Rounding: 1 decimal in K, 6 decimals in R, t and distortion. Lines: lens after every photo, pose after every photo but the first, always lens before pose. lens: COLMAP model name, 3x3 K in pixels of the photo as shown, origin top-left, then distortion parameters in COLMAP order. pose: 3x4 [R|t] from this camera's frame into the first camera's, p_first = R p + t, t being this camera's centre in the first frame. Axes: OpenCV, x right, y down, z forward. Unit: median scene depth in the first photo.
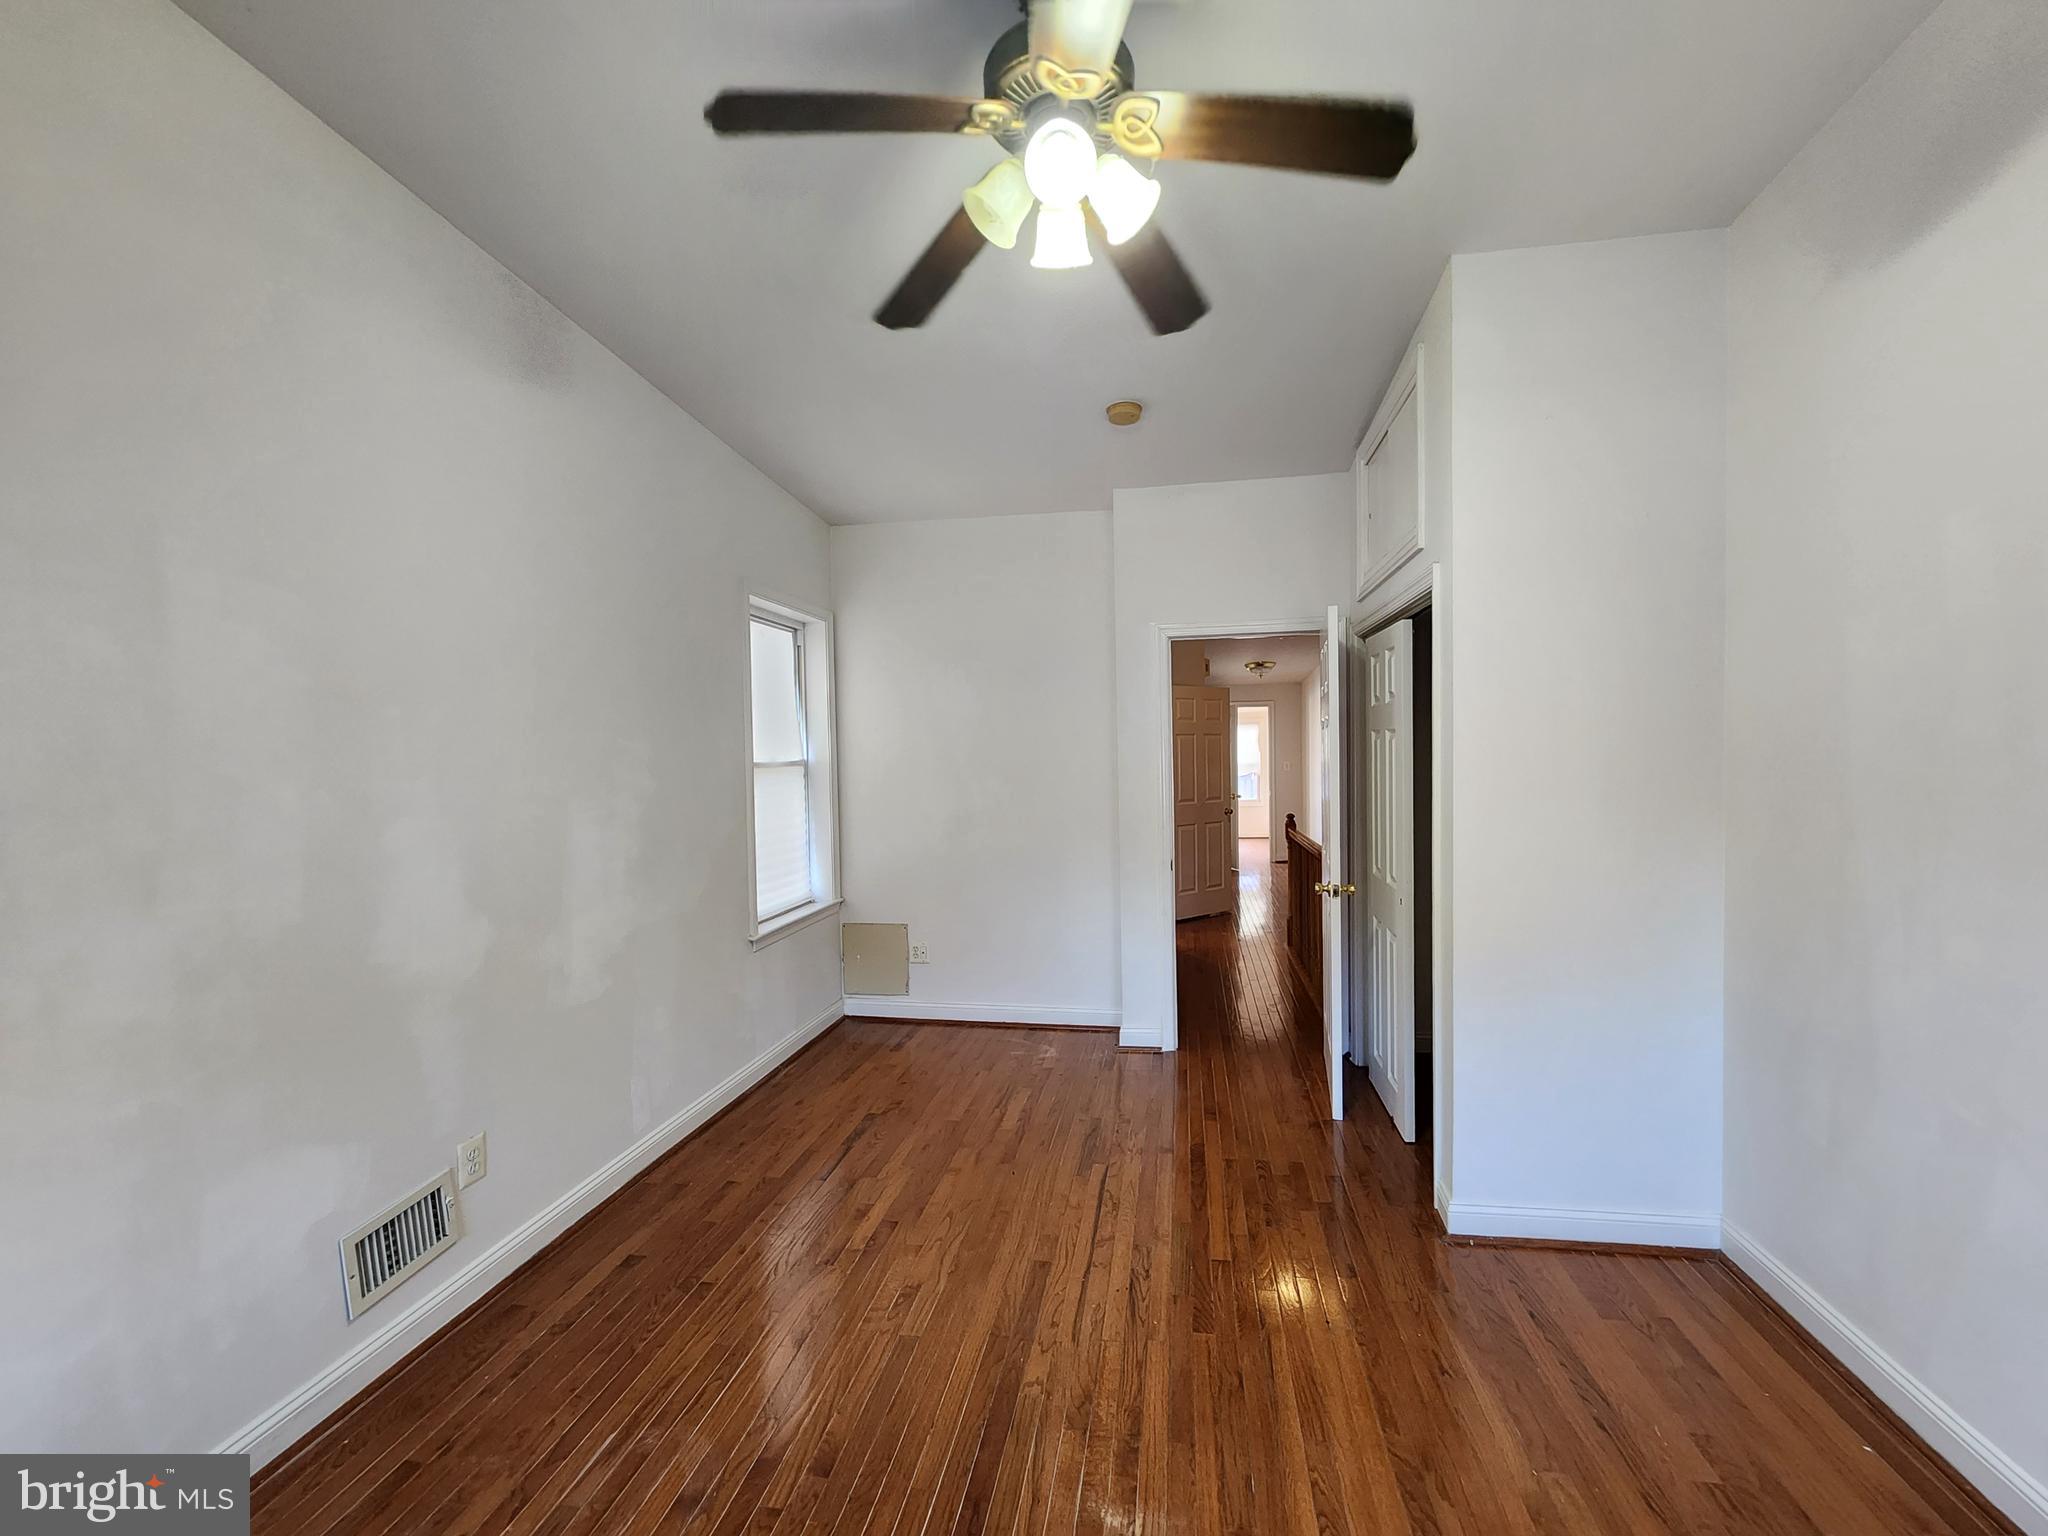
lens RADIAL K [[841.2, 0, 1041.7], [0, 841.2, 770.9], [0, 0, 1]] dist [-0.000089, -0.000369]
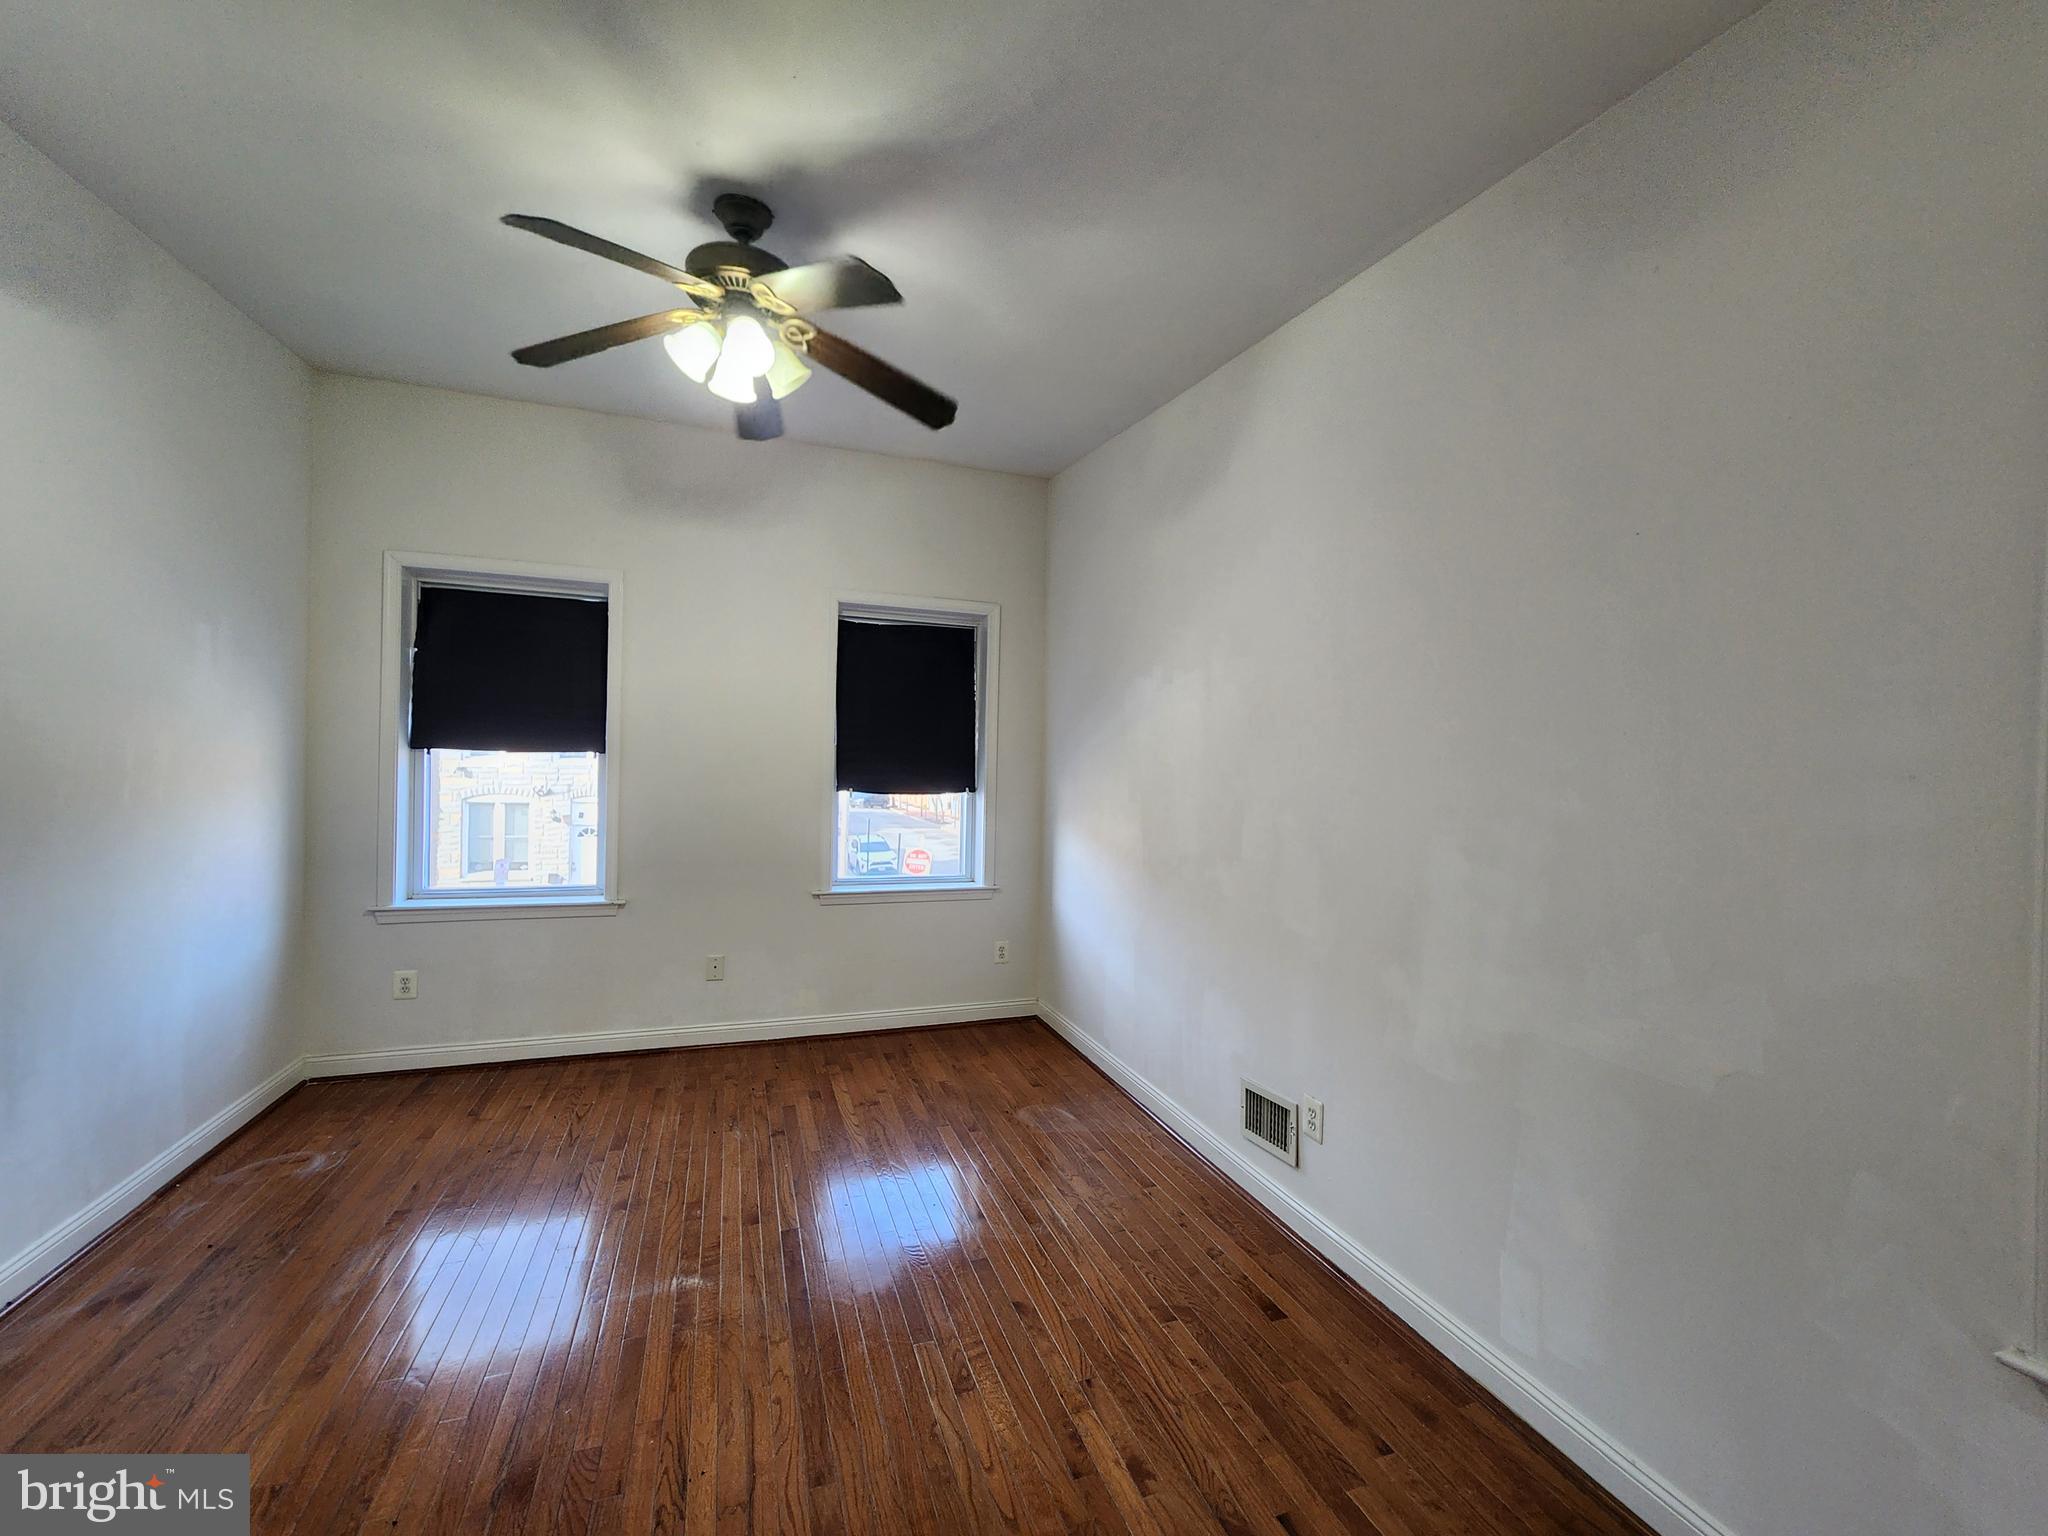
lens RADIAL K [[841.2, 0, 1041.7], [0, 841.2, 770.9], [0, 0, 1]] dist [-0.000089, -0.000369]
pose [[-0.867158, -0.000908, -0.498032, 0.200999], [-0.020360, 0.999227, 0.033629, -0.033874], [0.497617, 0.039301, -0.866506, 1.764600]]
